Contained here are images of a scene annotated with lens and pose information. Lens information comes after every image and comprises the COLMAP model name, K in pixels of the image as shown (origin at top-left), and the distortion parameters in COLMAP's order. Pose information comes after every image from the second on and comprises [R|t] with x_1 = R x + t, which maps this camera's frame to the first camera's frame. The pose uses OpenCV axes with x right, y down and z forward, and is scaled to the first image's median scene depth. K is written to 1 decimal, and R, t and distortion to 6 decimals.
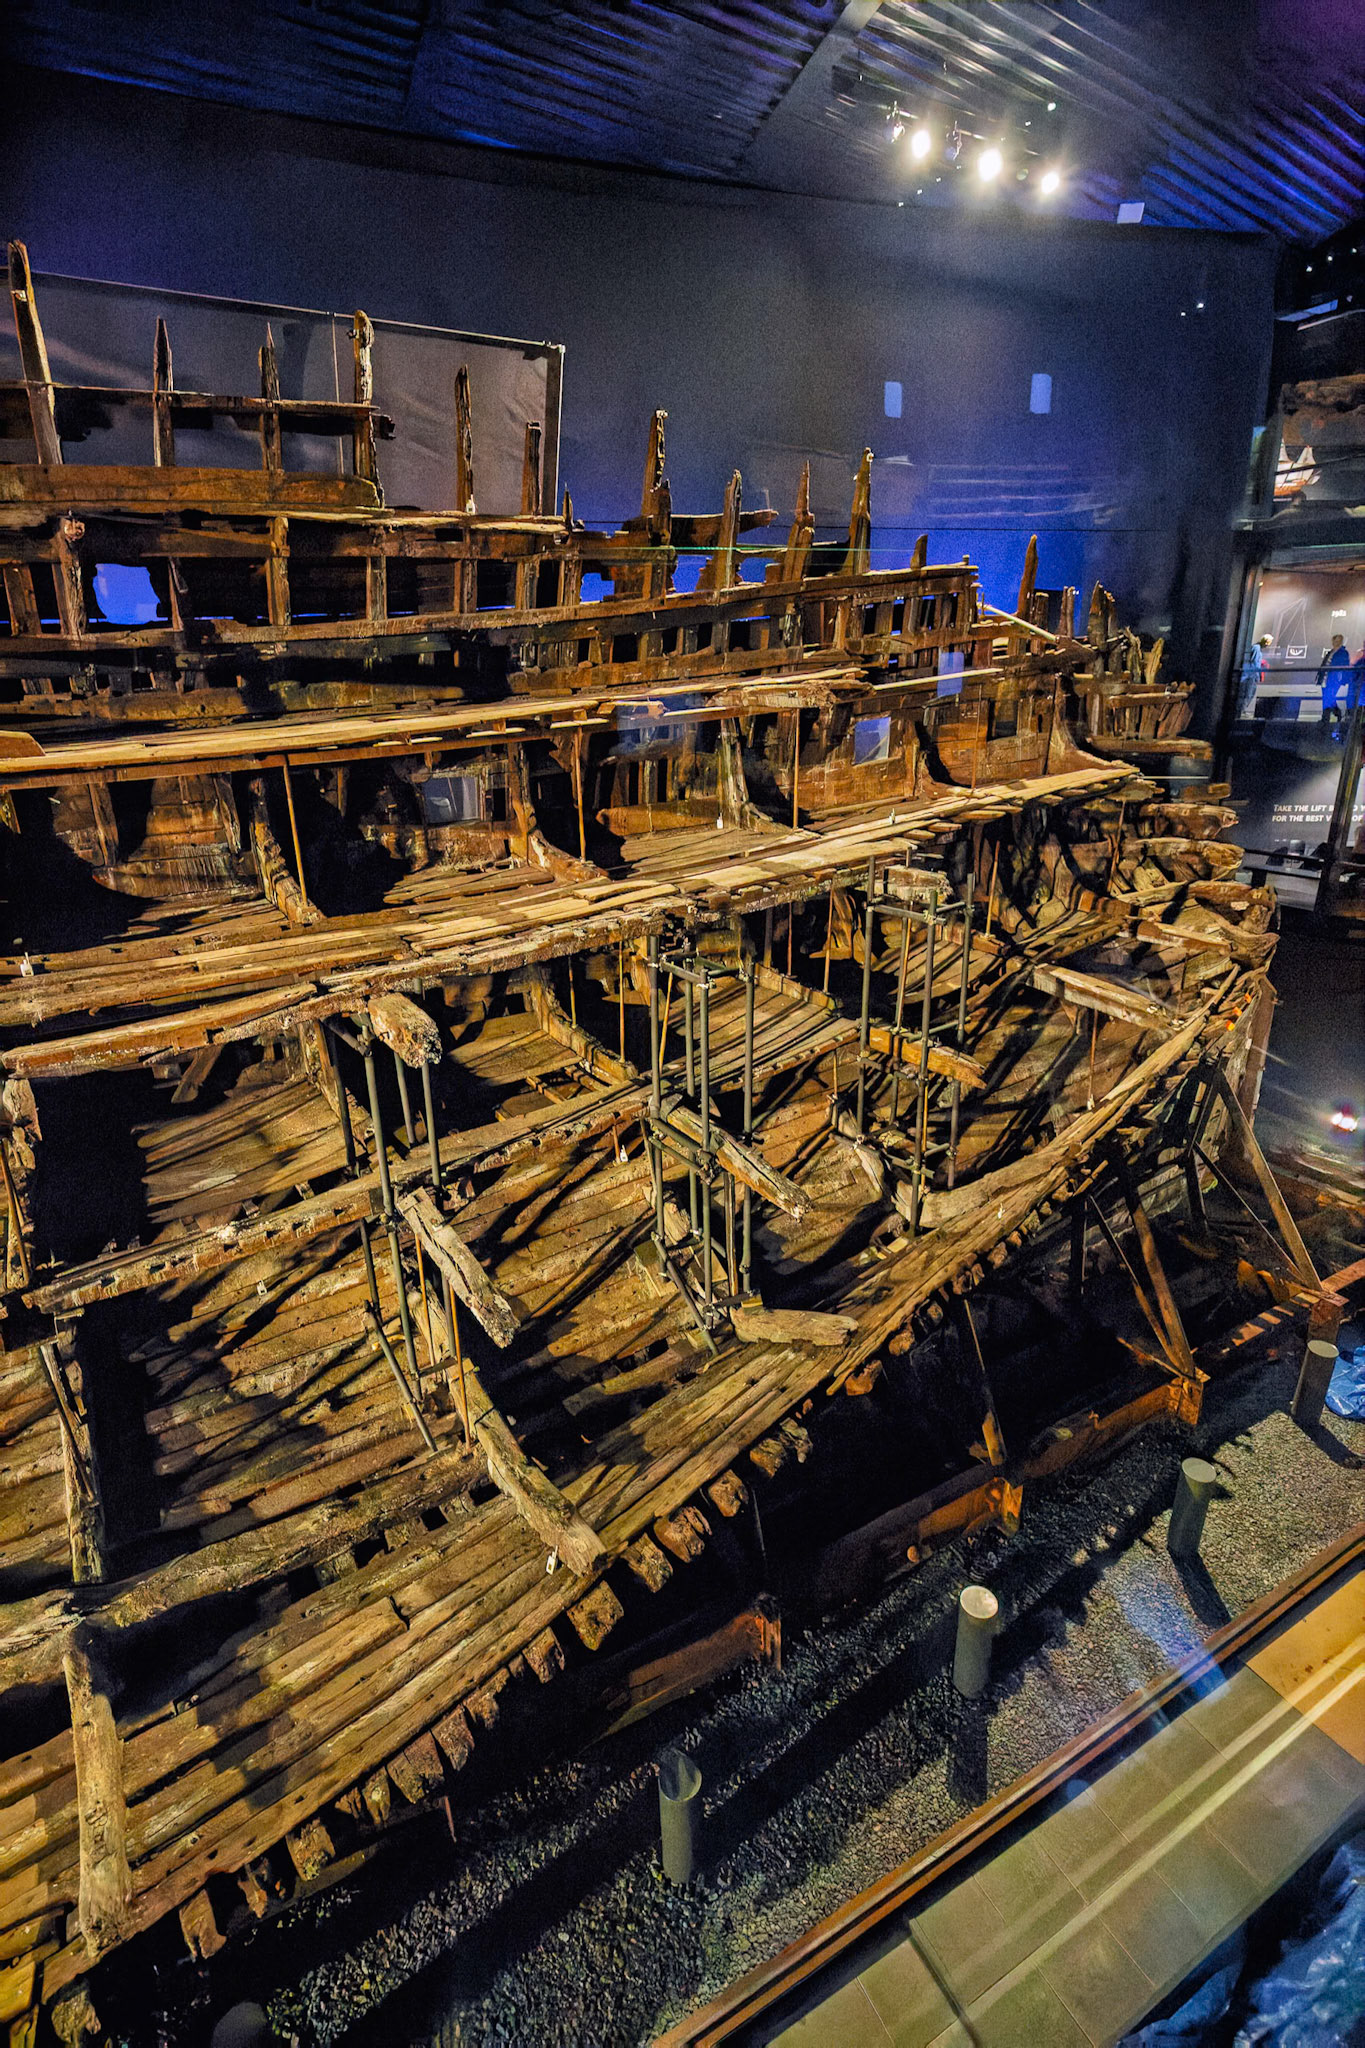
lens RADIAL K [[962.4, 0, 685.0], [0, 962.4, 1020.2], [0, 0, 1]] dist [-0.034680, 0.006792]
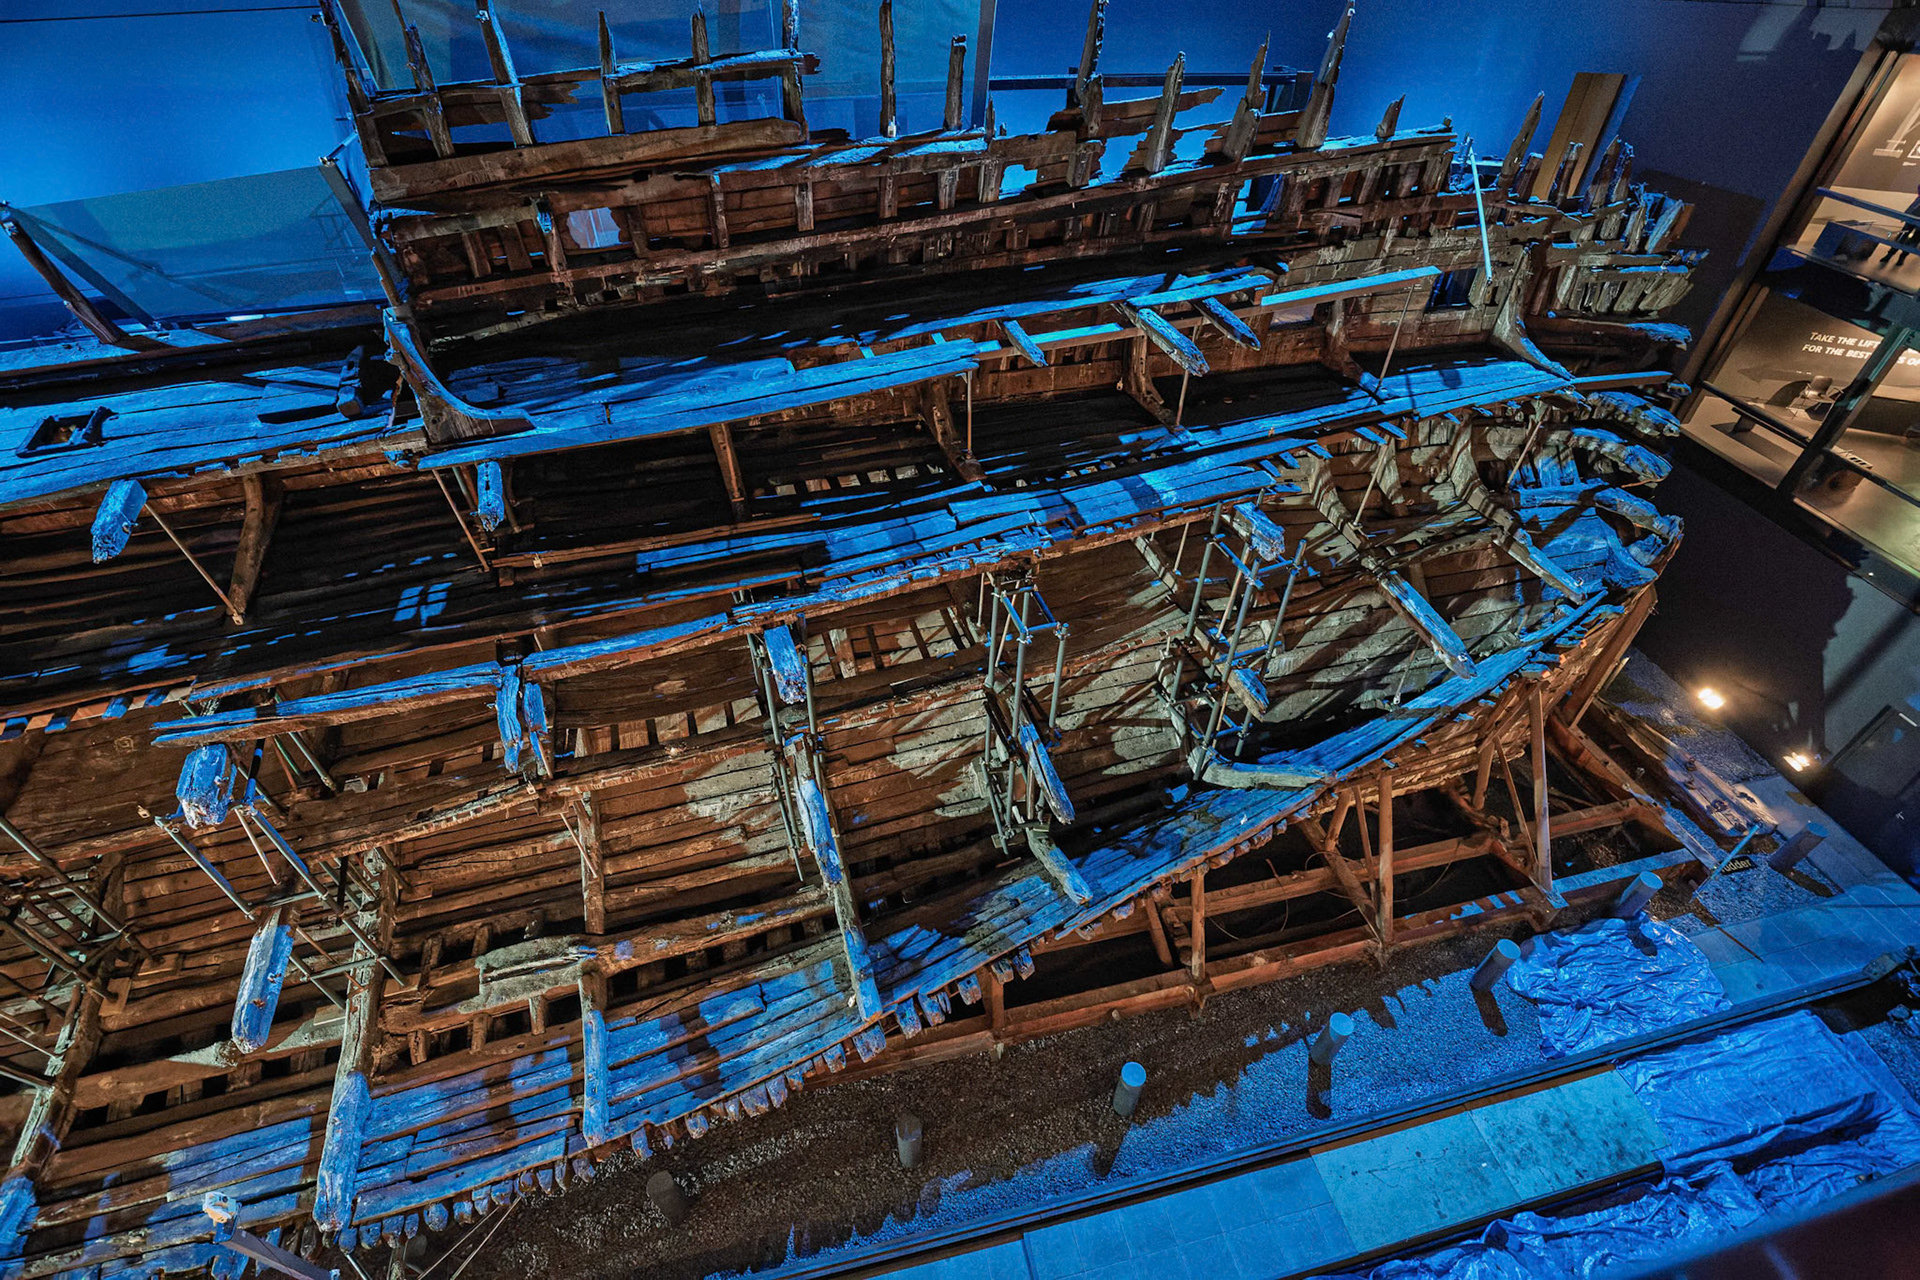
lens RADIAL K [[922.3, 0, 960.0], [0, 922.3, 640.0], [0, 0, 1]] dist [-0.029075, 0.000913]
pose [[0.963458, 0.200053, -0.178123, 0.137108], [-0.113259, 0.906869, 0.405908, -0.455518], [0.242738, -0.370901, 0.896388, -0.083286]]
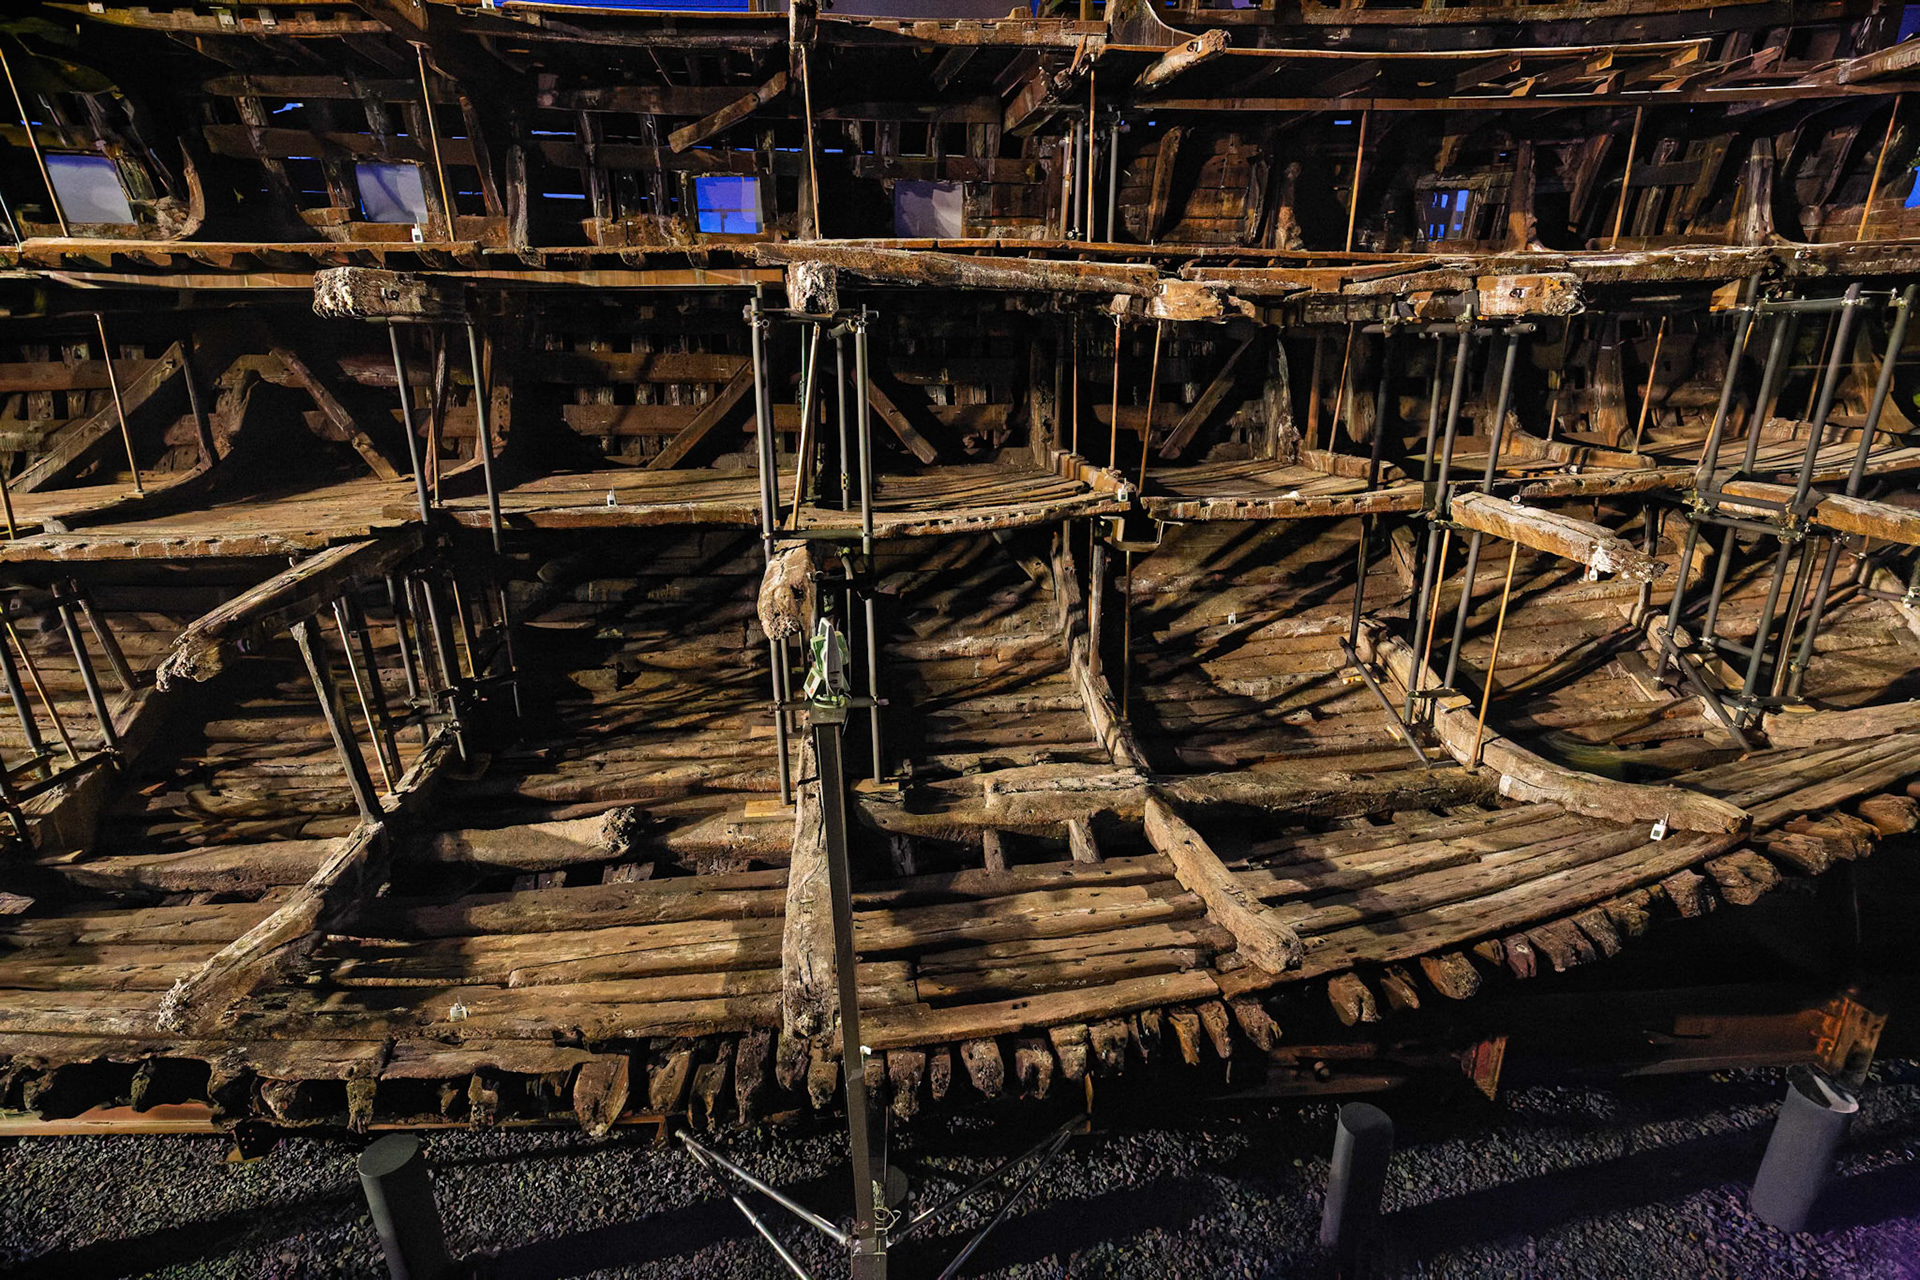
lens RADIAL K [[902.3, 0, 953.4], [0, 902.3, 627.6], [0, 0, 1]] dist [-0.034680, 0.006792]
pose [[0.899949, 0.142707, -0.411979, -0.312367], [-0.158864, 0.987288, -0.005039, 0.353221], [0.406023, 0.069983, 0.911179, -0.056280]]
